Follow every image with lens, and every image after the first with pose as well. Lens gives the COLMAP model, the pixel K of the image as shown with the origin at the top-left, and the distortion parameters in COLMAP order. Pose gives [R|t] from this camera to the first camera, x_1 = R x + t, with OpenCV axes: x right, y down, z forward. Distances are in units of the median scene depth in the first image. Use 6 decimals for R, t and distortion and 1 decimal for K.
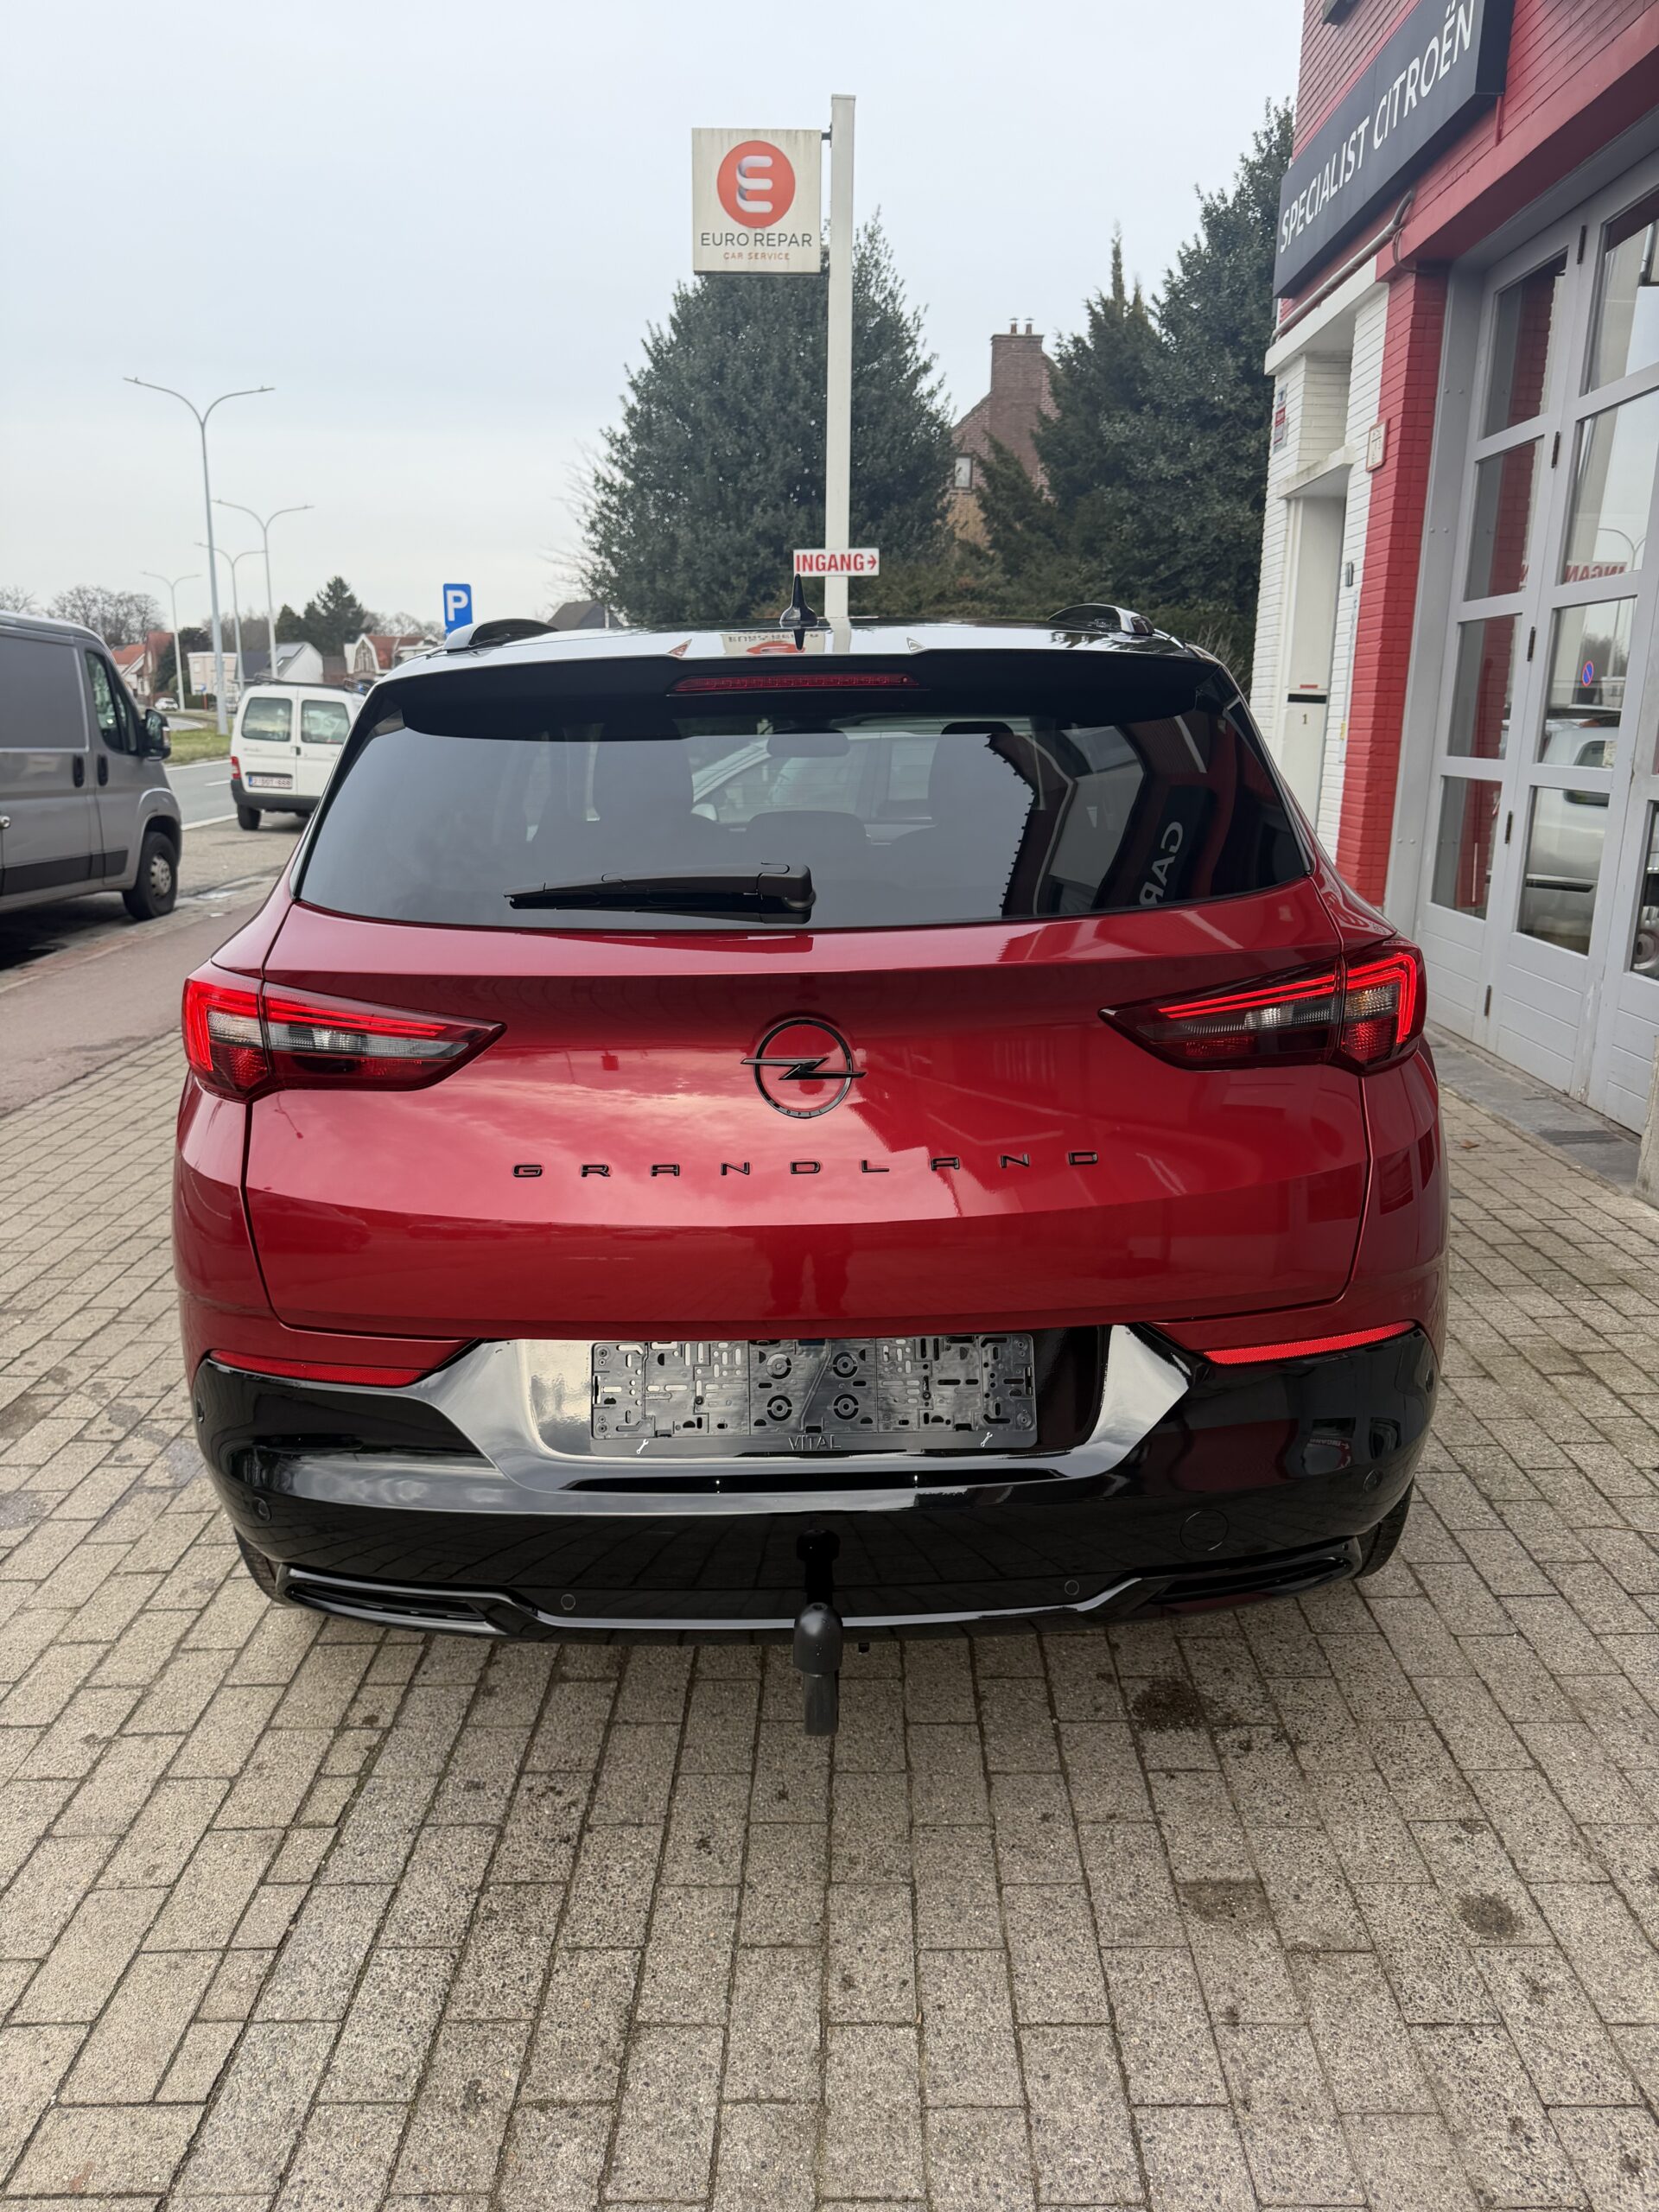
lens RADIAL K [[1567.1, 0, 820.8], [0, 1567.1, 1119.4], [0, 0, 1]] dist [0.021498, -0.027703]
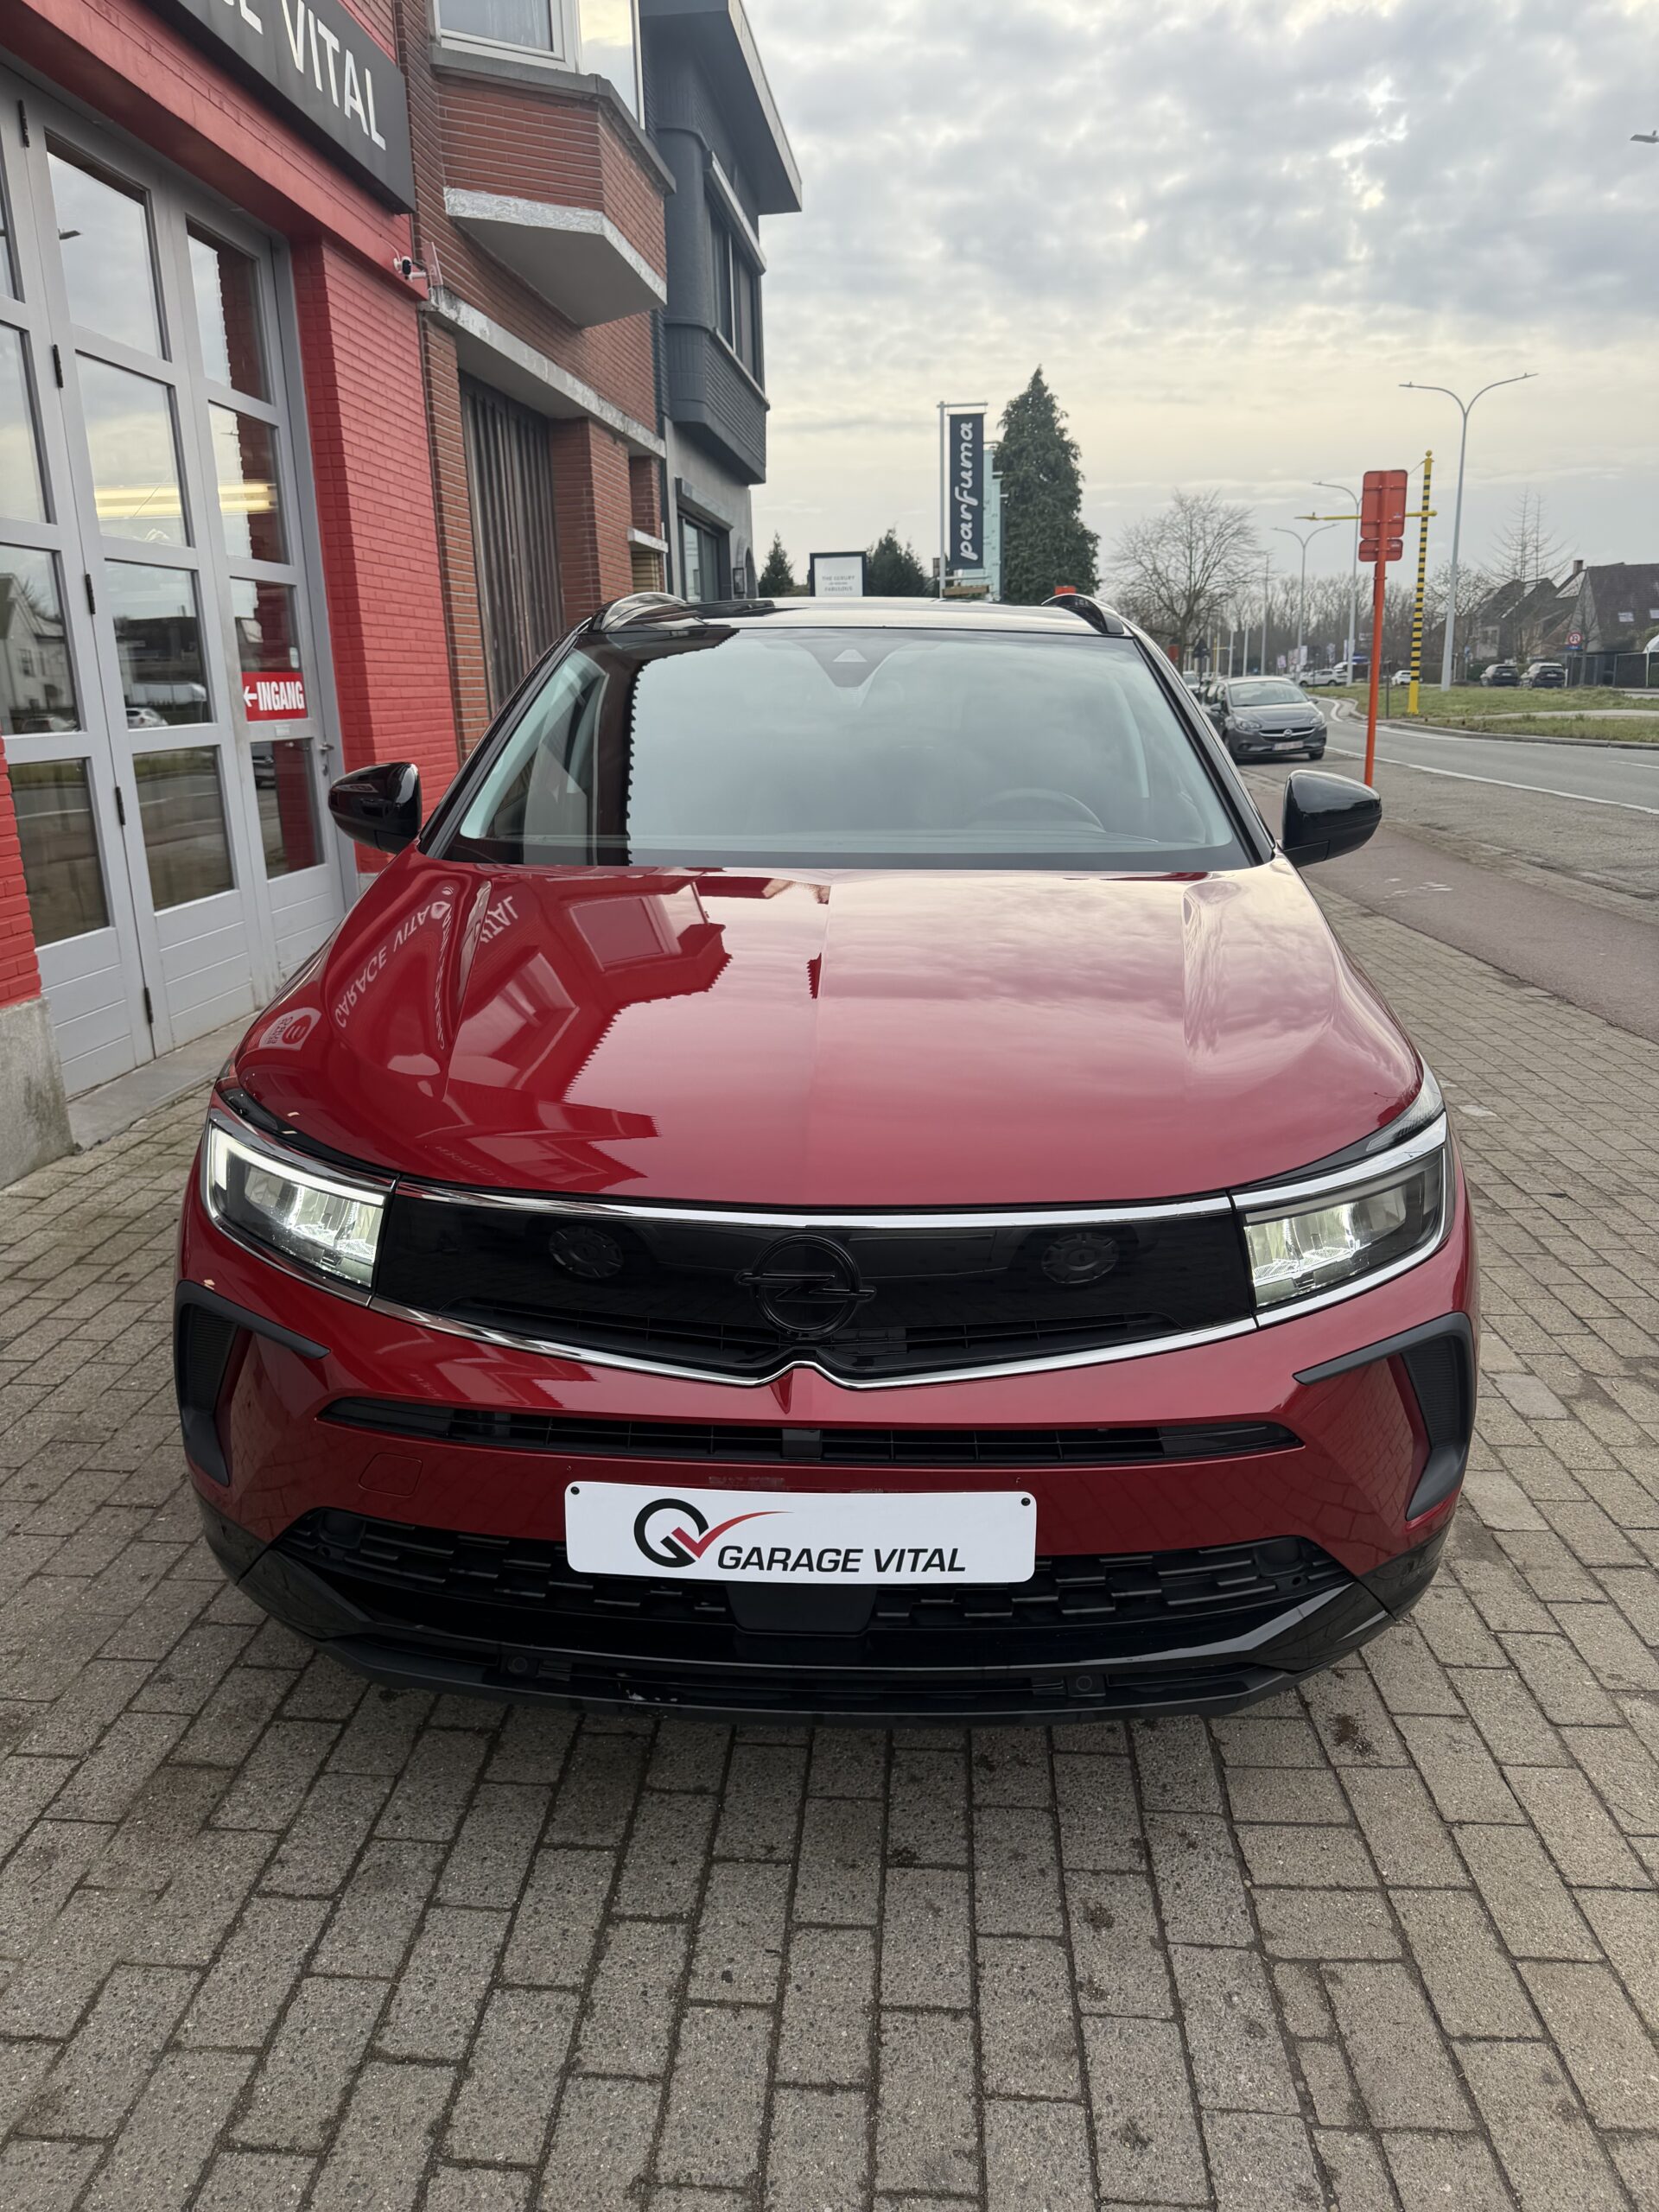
lens RADIAL K [[1567.1, 0, 824.9], [0, 1567.1, 1098.2], [0, 0, 1]] dist [0.021498, -0.027703]
pose [[-0.998880, 0.003661, 0.047172, -0.059072], [0.026060, 0.874710, 0.483946, -0.835589], [-0.039490, 0.484634, -0.873825, 3.359138]]
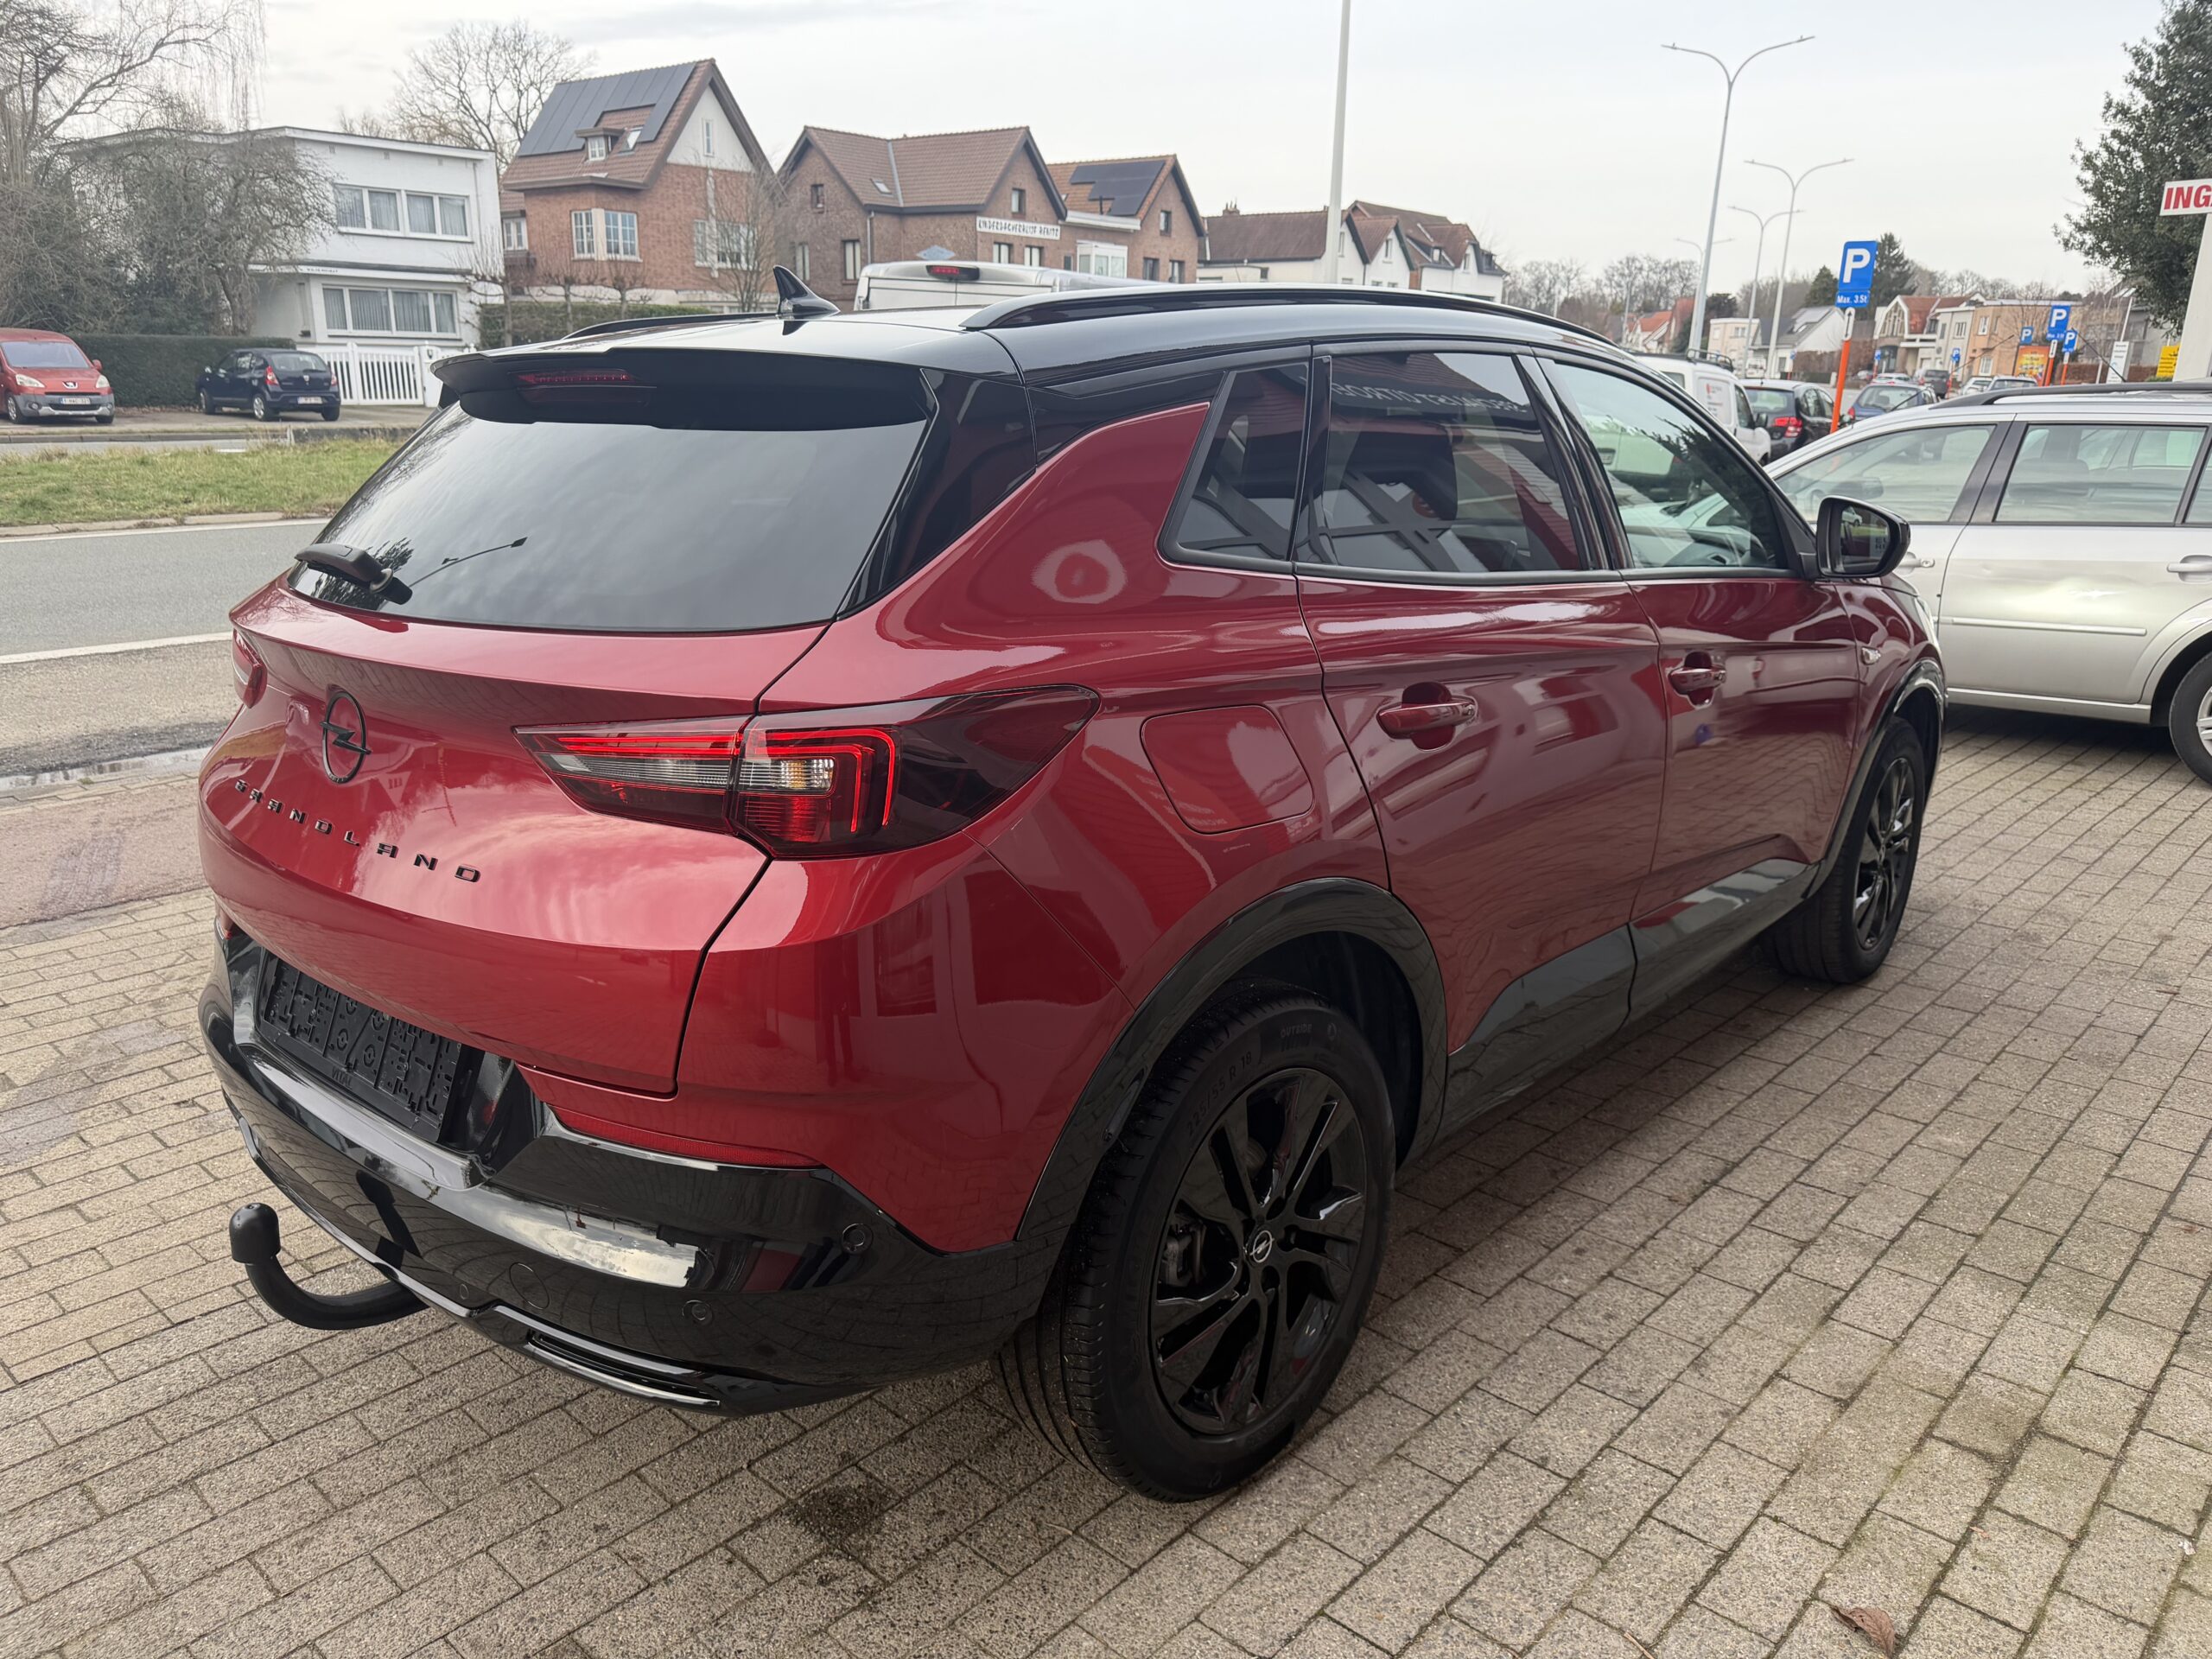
lens RADIAL K [[1567.1, 0, 1096.8], [0, 1567.1, 846.6], [0, 0, 1]] dist [0.021498, -0.027703]
pose [[0.742599, 0.200740, -0.638945, 0.883749], [-0.178027, 0.978867, 0.100626, -0.127443], [0.645642, 0.039025, 0.762643, 0.409047]]
